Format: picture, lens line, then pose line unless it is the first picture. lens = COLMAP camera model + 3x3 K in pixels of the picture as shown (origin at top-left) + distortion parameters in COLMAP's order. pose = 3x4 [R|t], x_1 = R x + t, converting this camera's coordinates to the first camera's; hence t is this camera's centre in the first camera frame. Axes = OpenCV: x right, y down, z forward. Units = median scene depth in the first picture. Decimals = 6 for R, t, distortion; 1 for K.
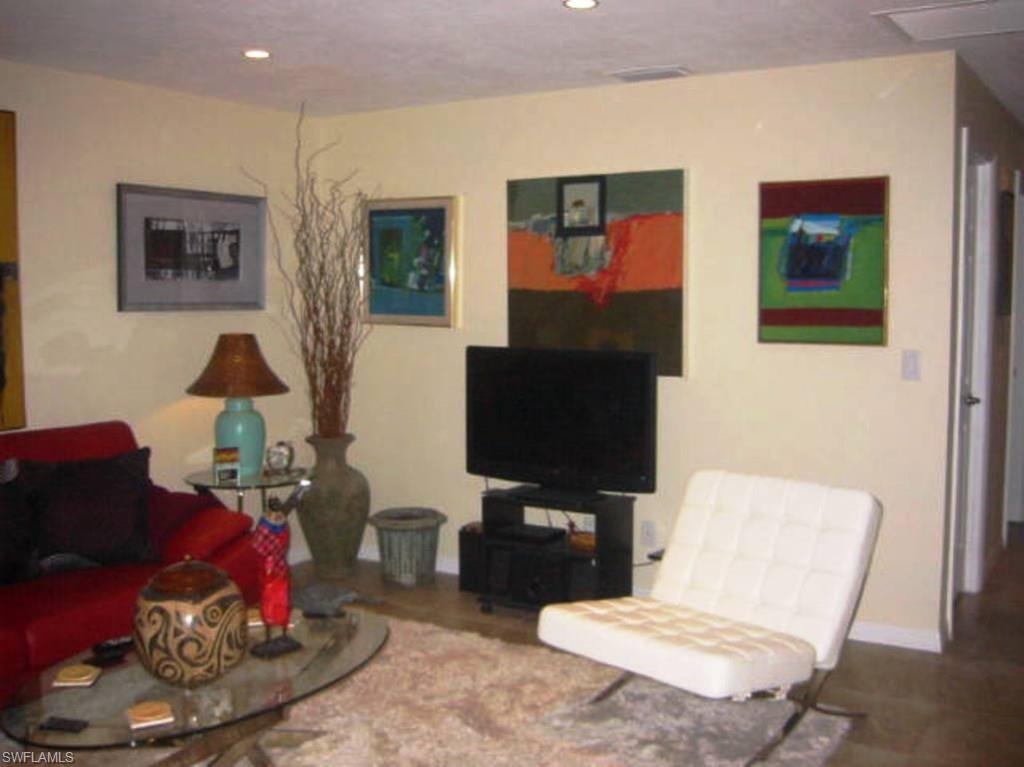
lens RADIAL K [[1051.7, 0, 511.9], [0, 1051.7, 361.1], [0, 0, 1]] dist [-0.103614, -0.006544]
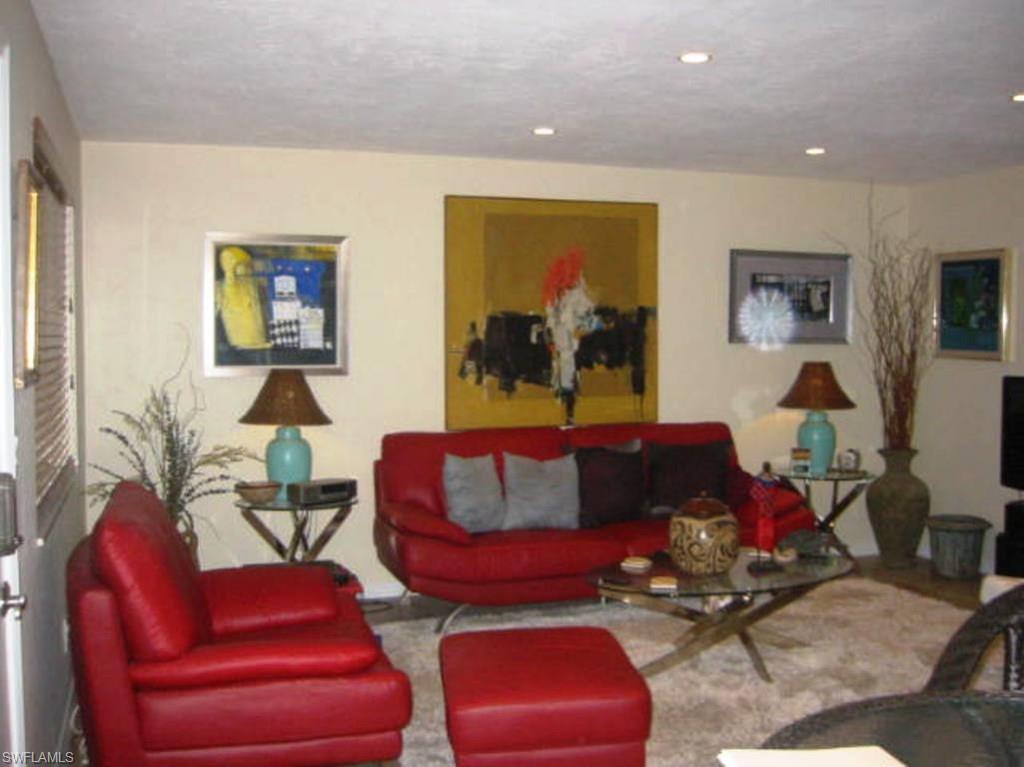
lens RADIAL K [[1051.7, 0, 511.9], [0, 1051.7, 361.1], [0, 0, 1]] dist [-0.103614, -0.006544]
pose [[0.771145, 0.018004, -0.636404, 0.256862], [-0.047706, 0.998424, -0.029561, 0.028177], [0.634869, 0.053156, 0.770789, -0.224915]]
